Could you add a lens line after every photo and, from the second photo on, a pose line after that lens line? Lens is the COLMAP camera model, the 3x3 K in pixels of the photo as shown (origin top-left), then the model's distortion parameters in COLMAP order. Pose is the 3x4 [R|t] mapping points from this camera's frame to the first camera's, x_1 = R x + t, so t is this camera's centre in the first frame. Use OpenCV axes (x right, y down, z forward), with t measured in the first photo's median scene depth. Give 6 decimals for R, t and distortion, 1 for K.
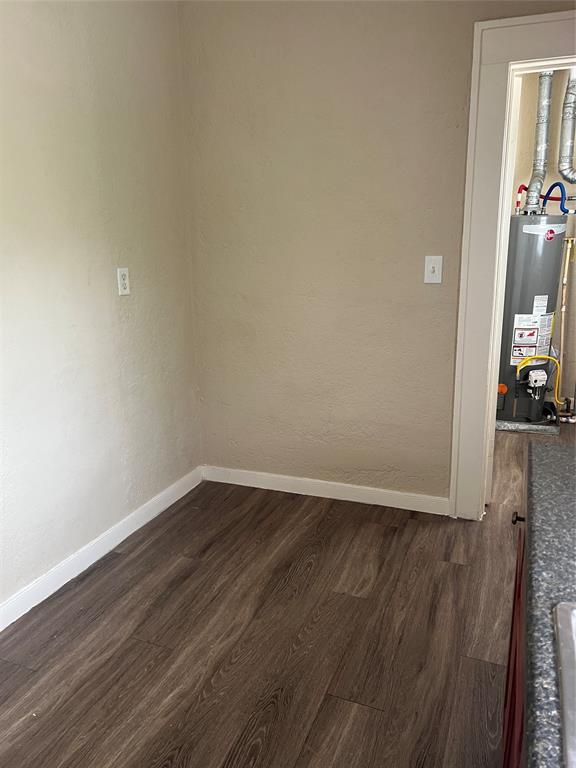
lens RADIAL K [[579.2, 0, 288.5], [0, 579.2, 383.9], [0, 0, 1]] dist [-0.004729, 0.003739]
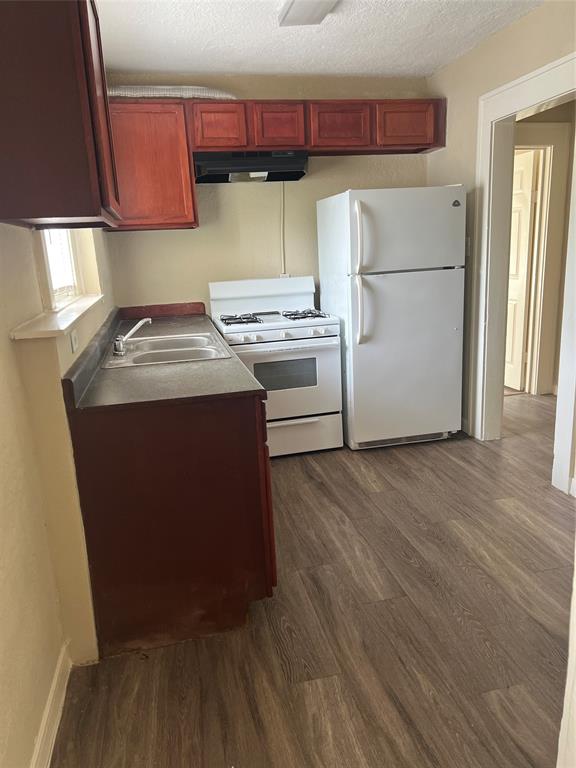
lens RADIAL K [[579.2, 0, 288.4], [0, 579.2, 385.2], [0, 0, 1]] dist [-0.004729, 0.003739]
pose [[-0.825755, 0.184347, -0.533052, 0.761948], [-0.073918, 0.901559, 0.426296, -0.348425], [0.559164, 0.391418, -0.730841, 1.404013]]
